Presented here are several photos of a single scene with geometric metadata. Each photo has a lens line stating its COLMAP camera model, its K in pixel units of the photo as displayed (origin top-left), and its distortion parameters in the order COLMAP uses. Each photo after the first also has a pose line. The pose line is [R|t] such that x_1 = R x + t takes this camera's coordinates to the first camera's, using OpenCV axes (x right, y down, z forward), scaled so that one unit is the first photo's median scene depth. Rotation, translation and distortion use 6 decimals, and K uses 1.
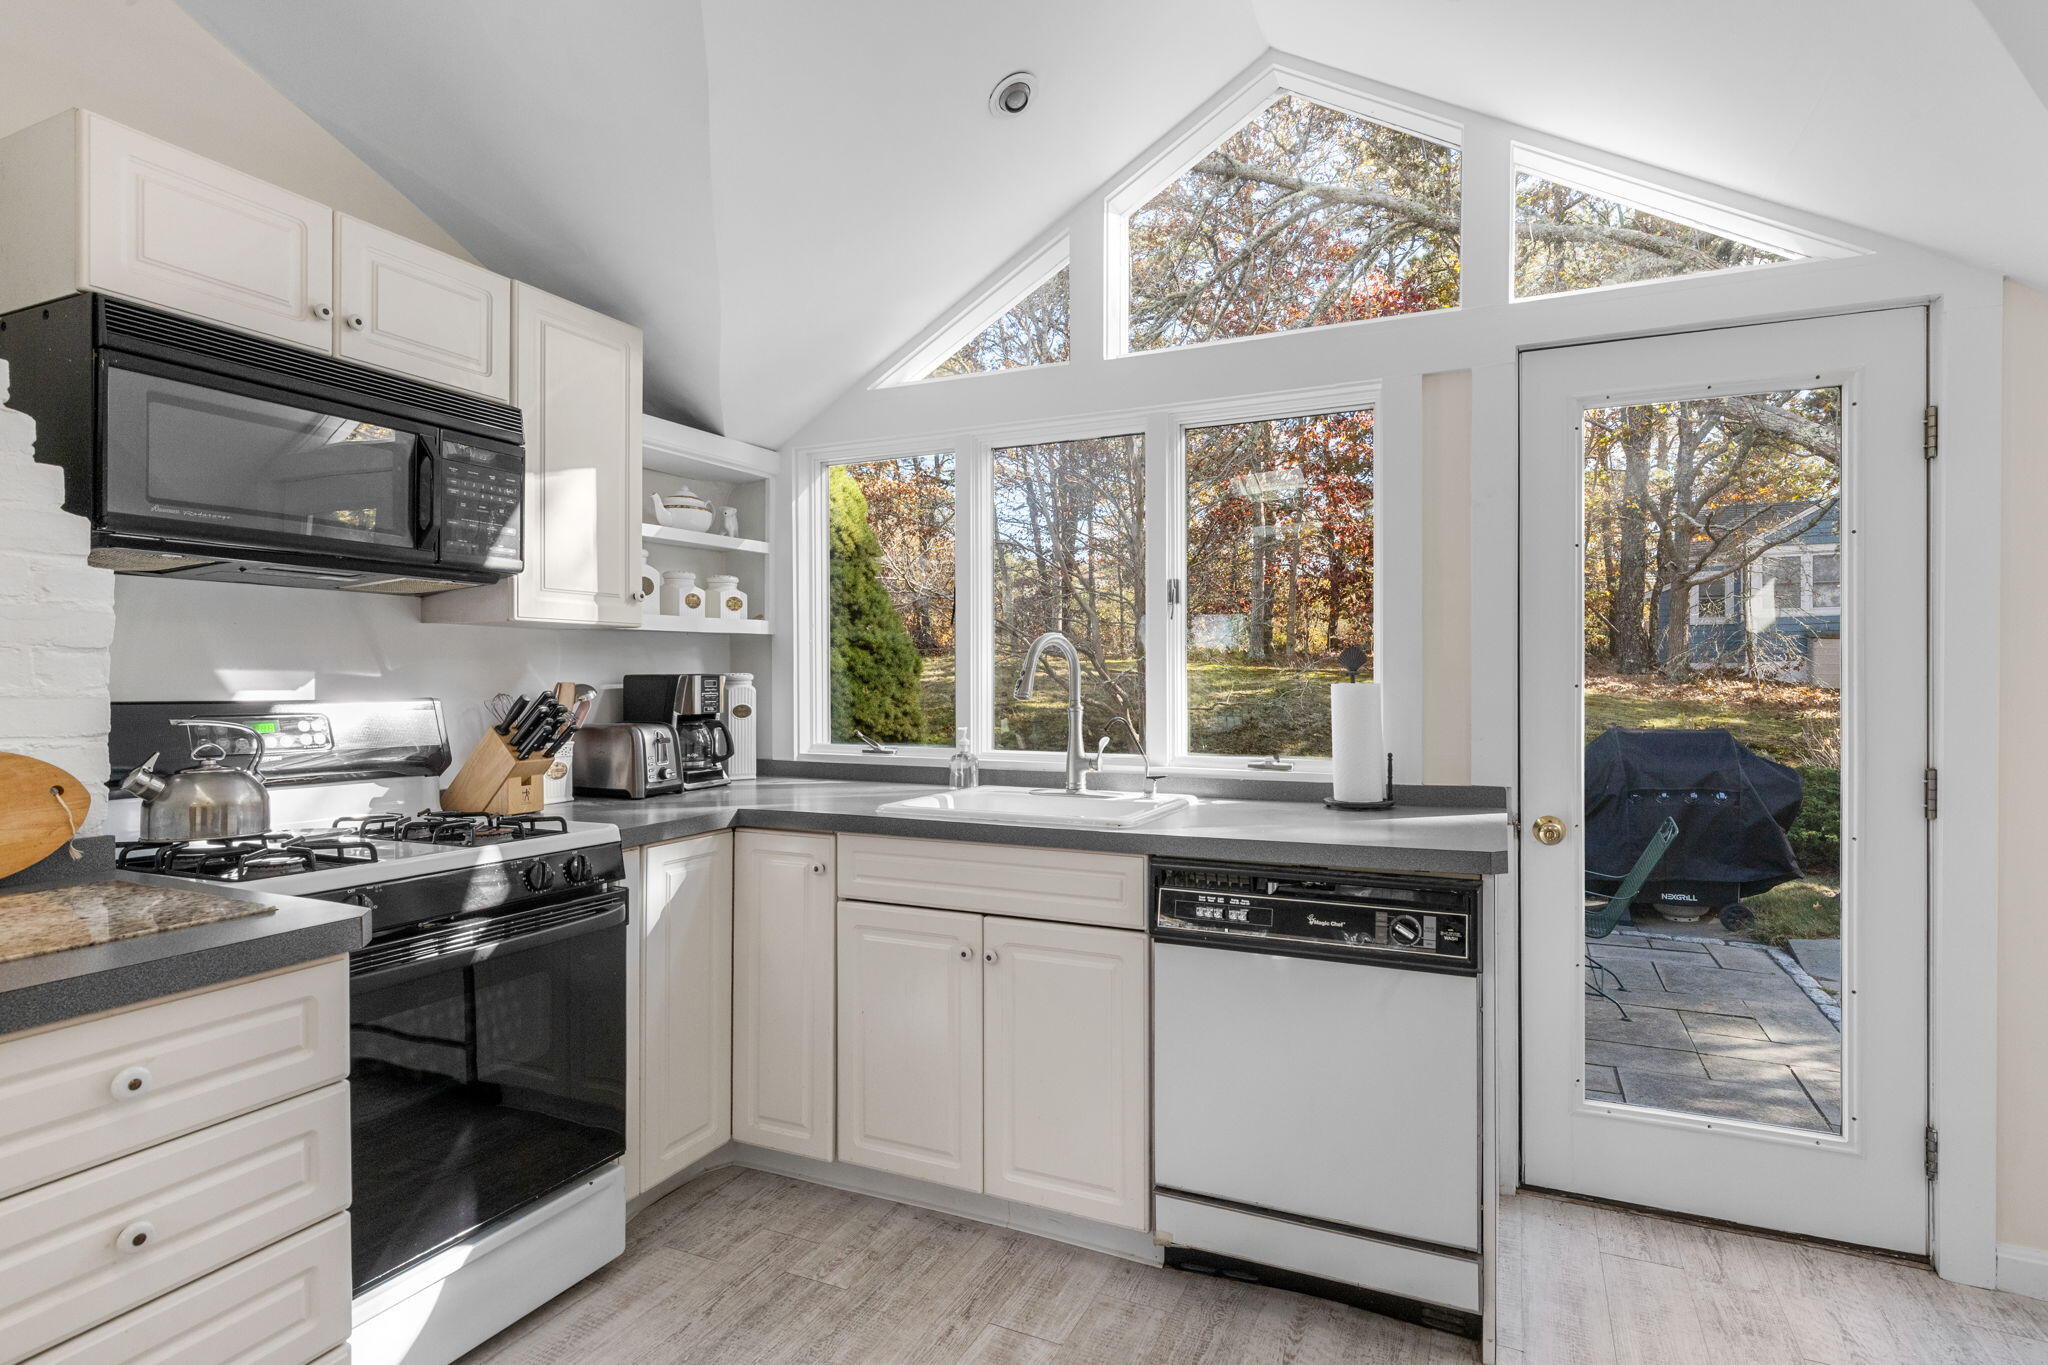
lens RADIAL K [[1031.6, 0, 1024.0], [0, 1031.6, 682.5], [0, 0, 1]] dist [-0.002613, -0.000857]
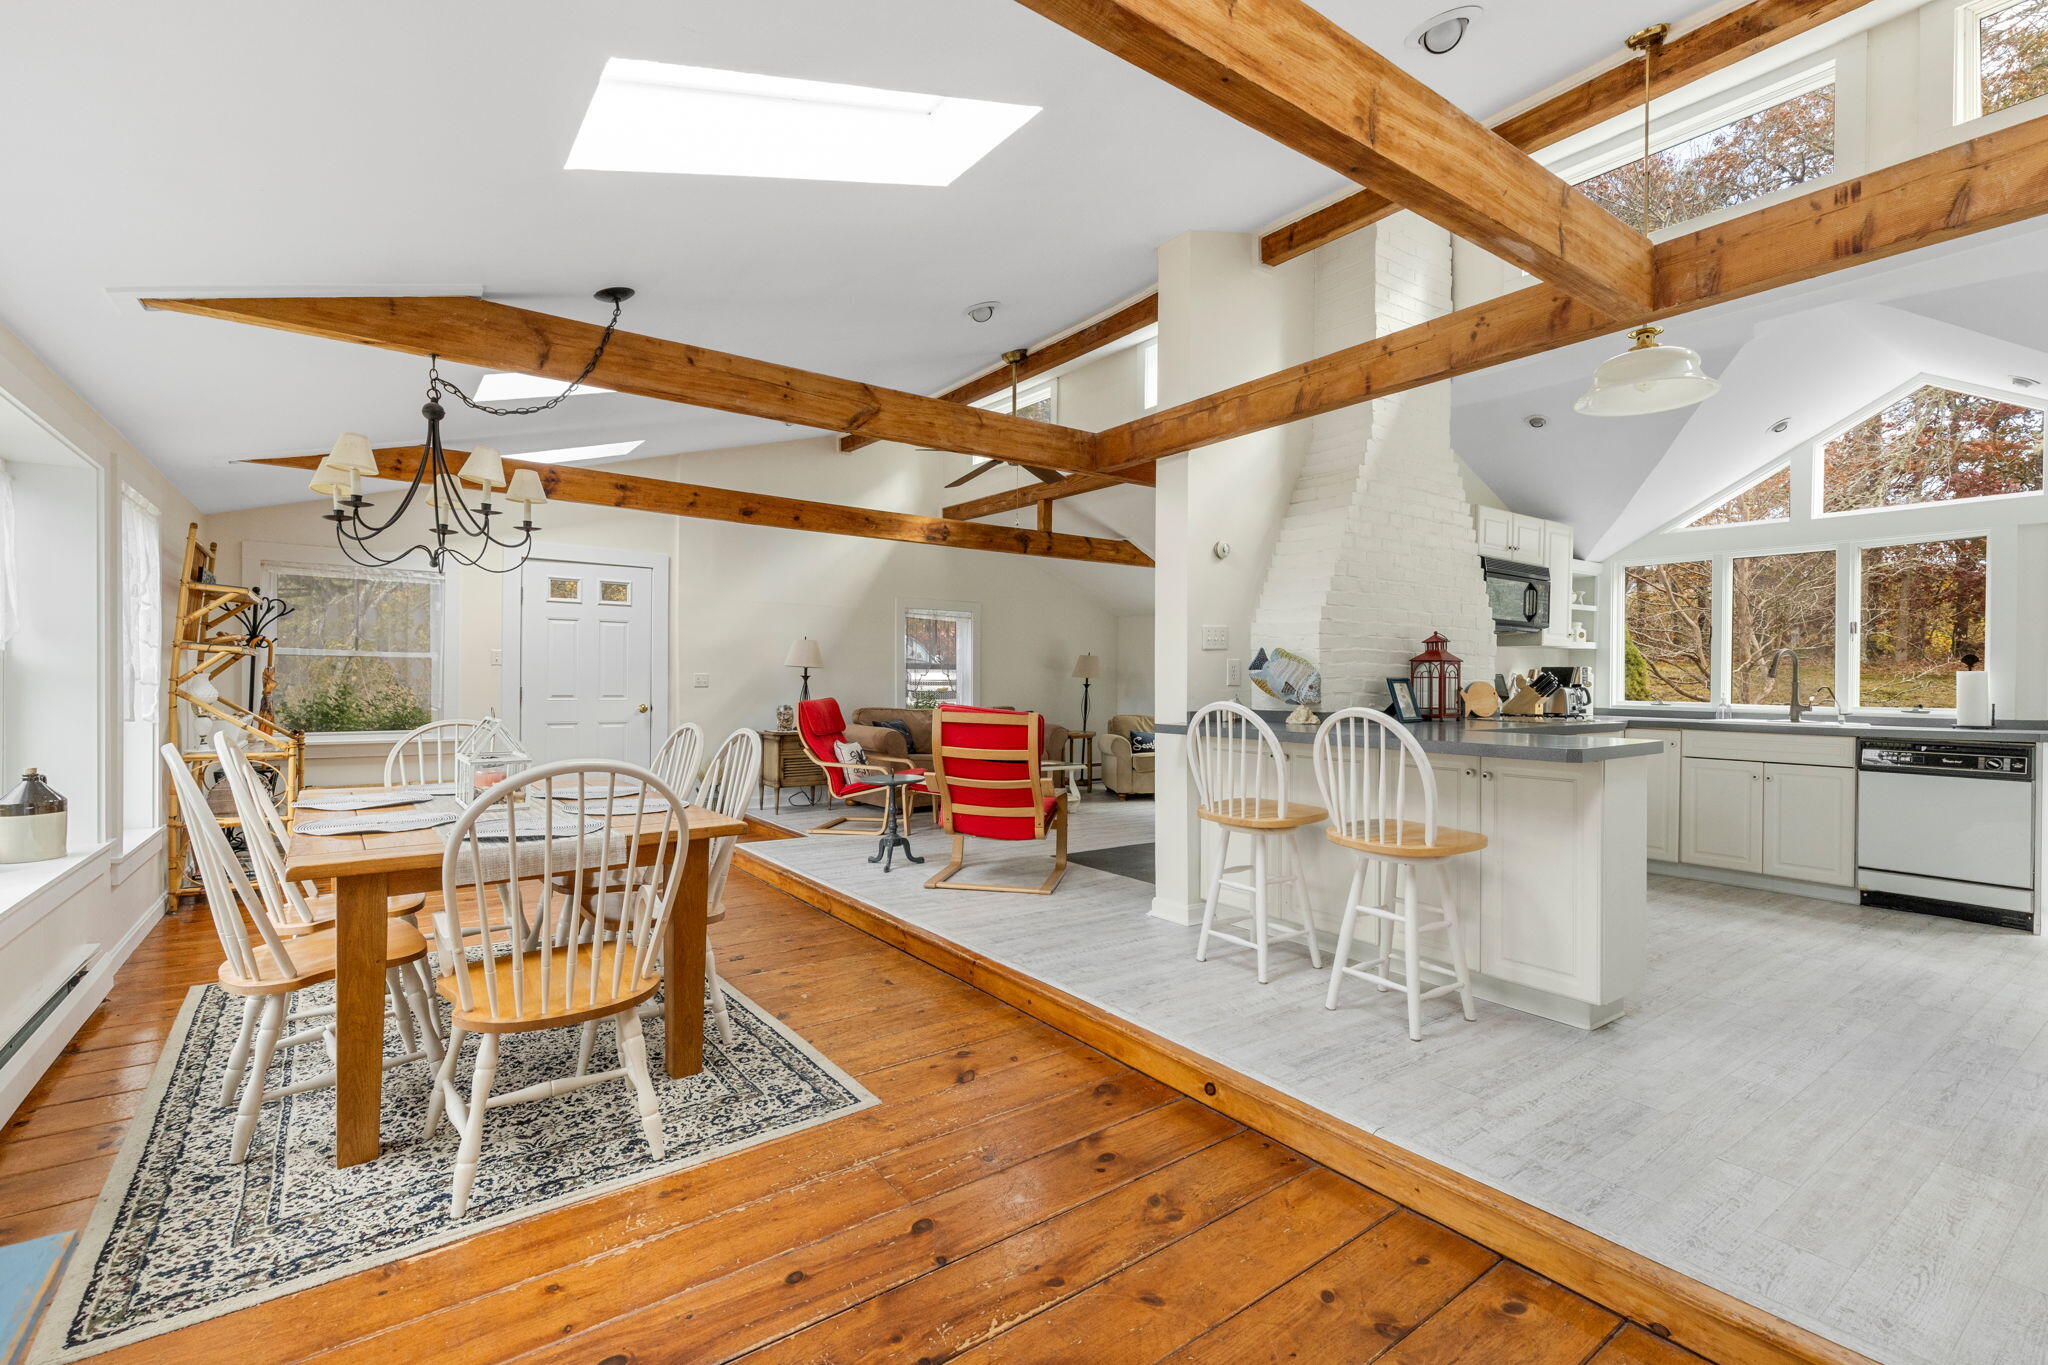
lens RADIAL K [[899.9, 0, 1030.3], [0, 899.9, 690.0], [0, 0, 1]] dist [-0.000440, -0.000137]
pose [[0.872257, 0.014897, -0.488820, -0.391586], [-0.011470, 0.999884, 0.010006, 0.035907], [0.488912, -0.003121, 0.872327, -1.316822]]
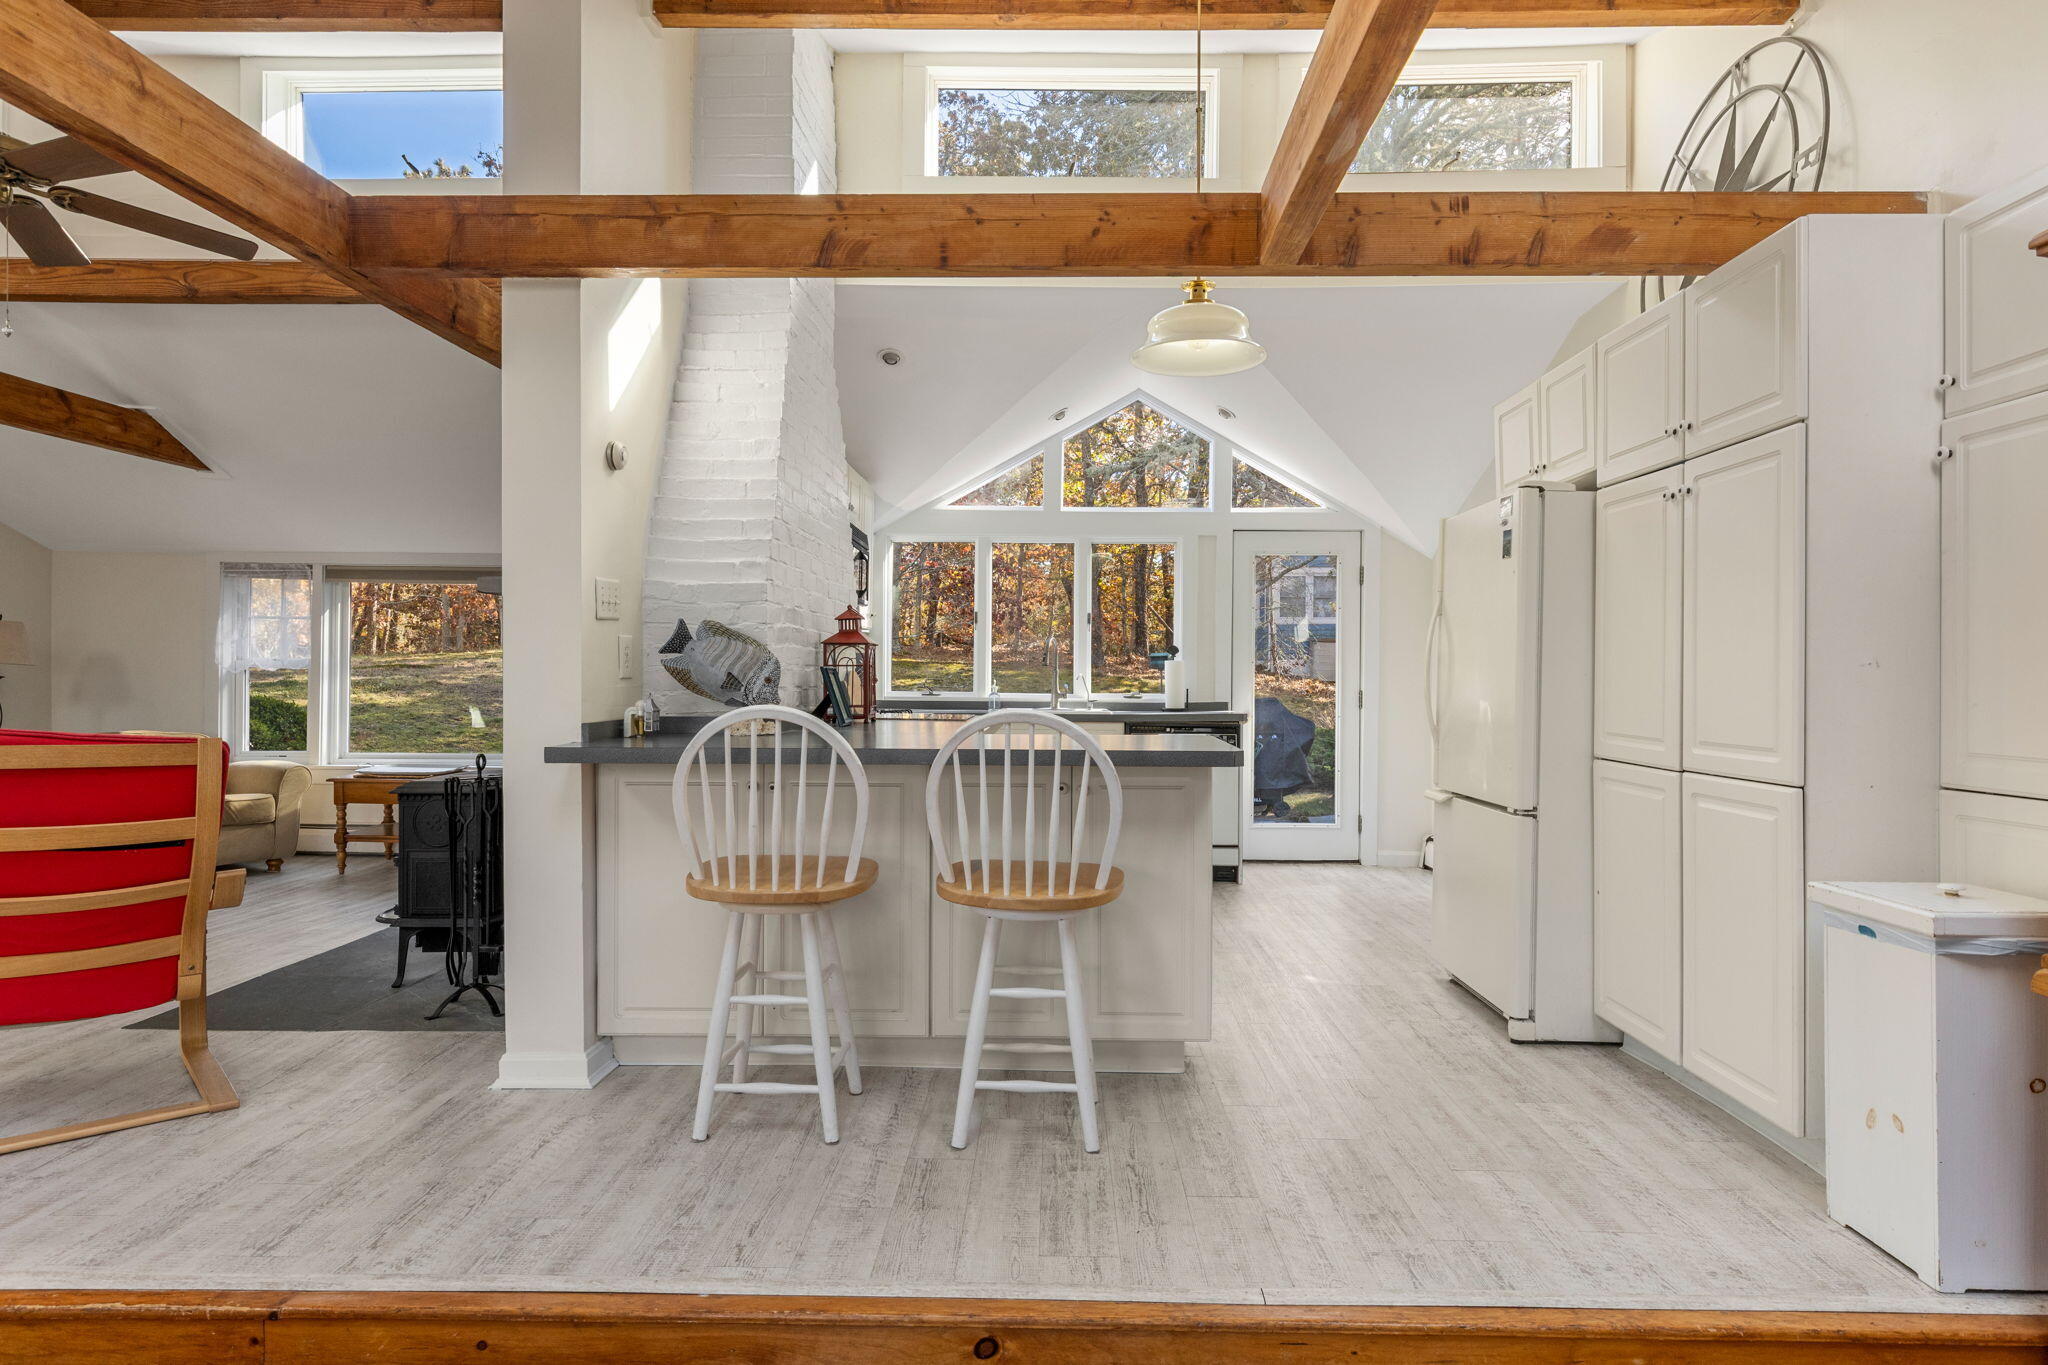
lens RADIAL K [[1136.8, 0, 1024.0], [0, 1136.8, 682.5], [0, 0, 1]] dist [0.005807, 0.000858]
pose [[0.917782, 0.005082, 0.397051, -0.885685], [-0.006978, 0.999970, 0.003332, 0.037221], [-0.397023, -0.005829, 0.917790, -1.099669]]
